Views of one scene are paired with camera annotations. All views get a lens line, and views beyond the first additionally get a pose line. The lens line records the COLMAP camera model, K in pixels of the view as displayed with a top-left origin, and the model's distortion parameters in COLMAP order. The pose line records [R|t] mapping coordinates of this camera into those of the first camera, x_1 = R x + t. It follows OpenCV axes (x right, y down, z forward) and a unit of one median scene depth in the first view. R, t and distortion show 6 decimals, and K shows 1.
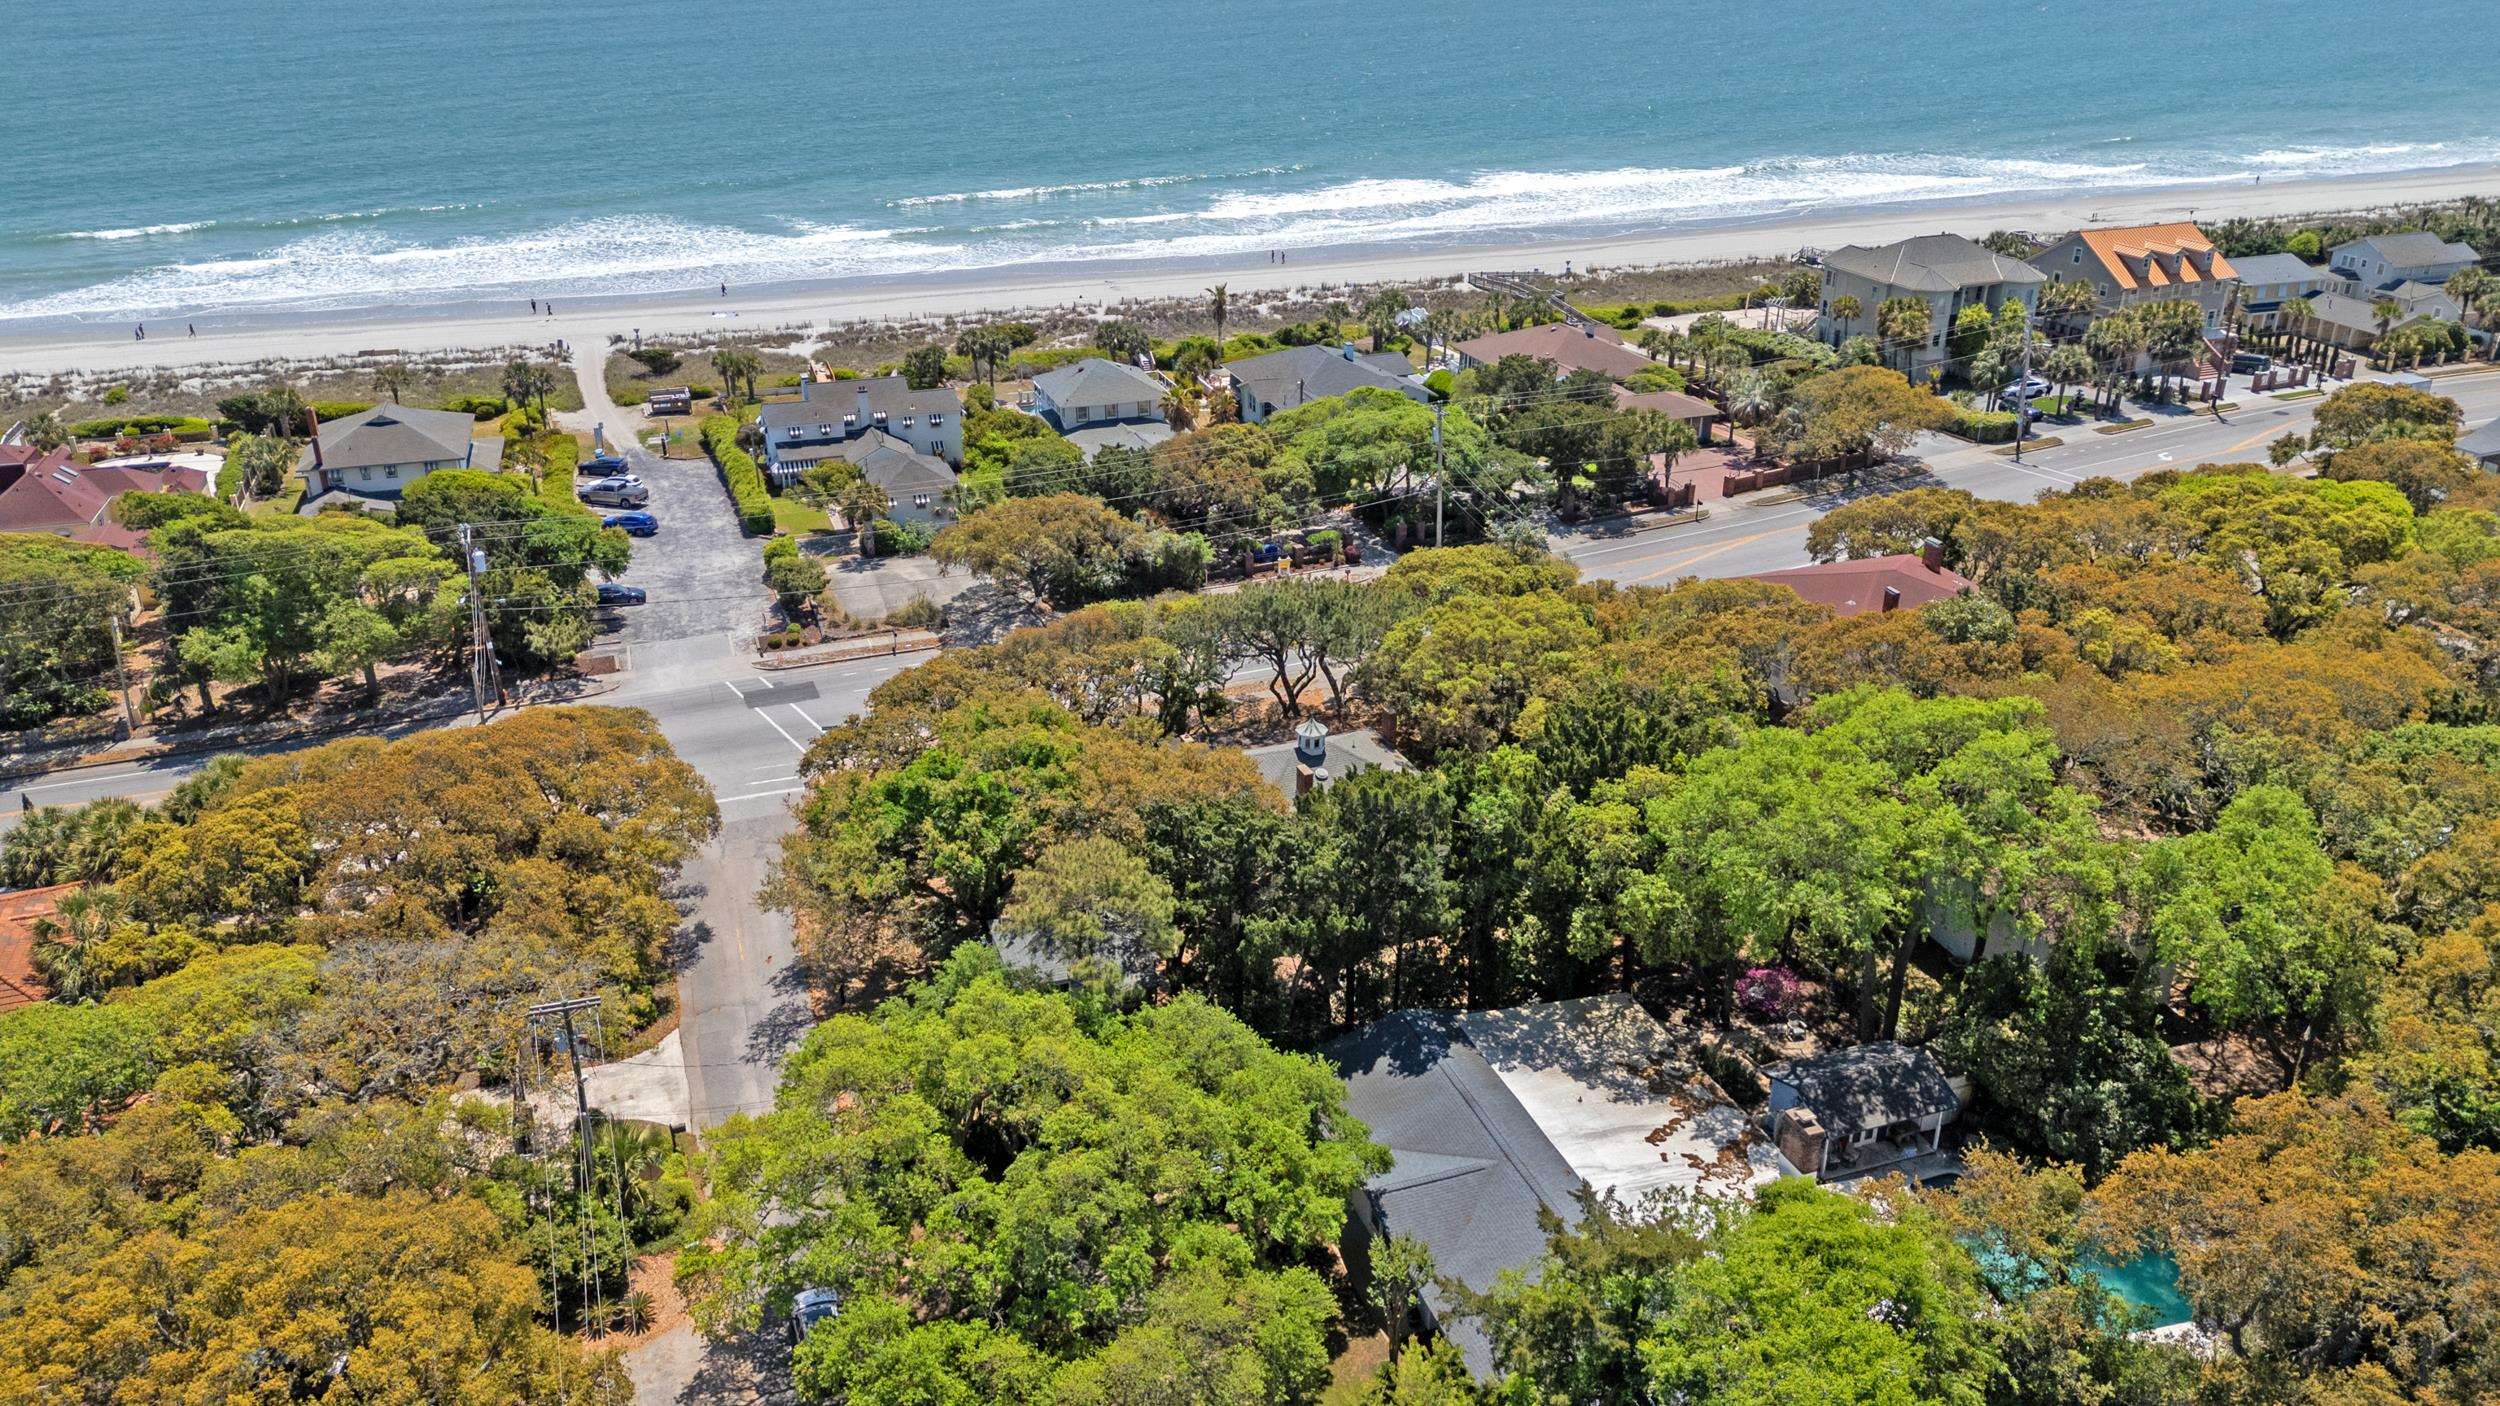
lens RADIAL K [[1811.5, 0, 1236.6], [0, 1811.5, 693.5], [0, 0, 1]] dist [0.080576, -0.074320]
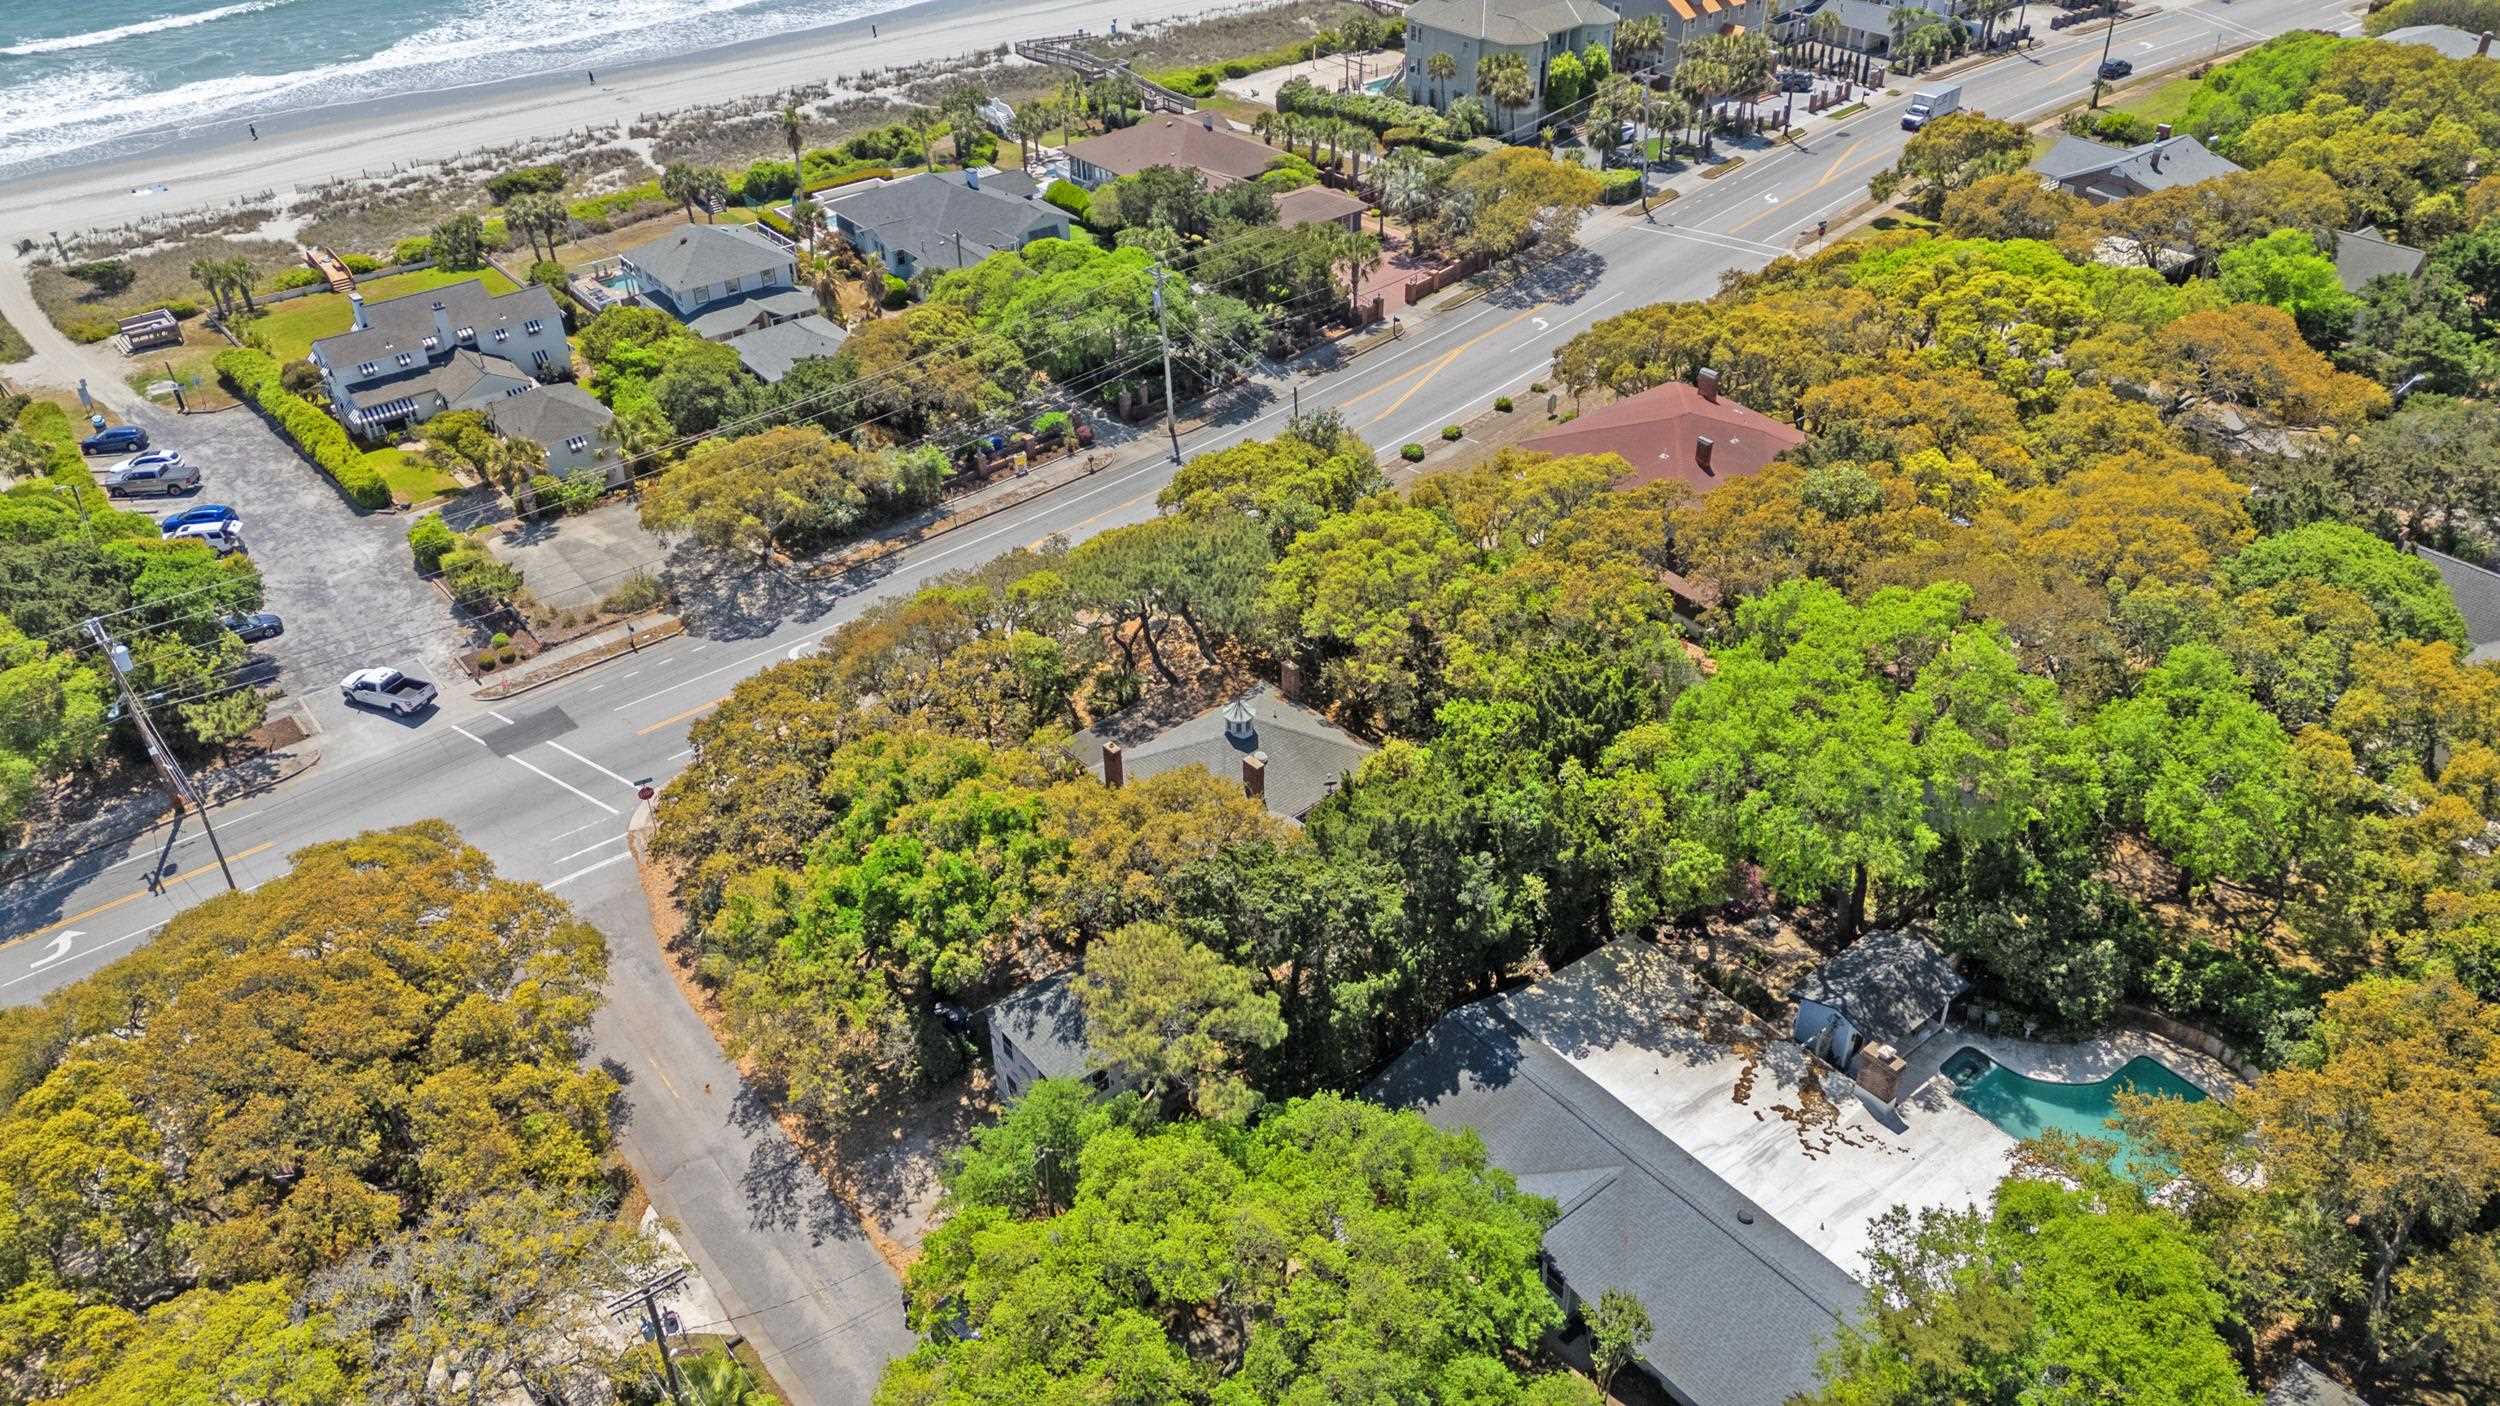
lens RADIAL K [[1811.5, 0, 1236.6], [0, 1811.5, 693.5], [0, 0, 1]] dist [0.080576, -0.074320]
pose [[0.945668, -0.197354, 0.258386, -0.112470], [0.154135, 0.971852, 0.178176, -0.088187], [-0.286277, -0.128669, 0.949468, 0.057075]]
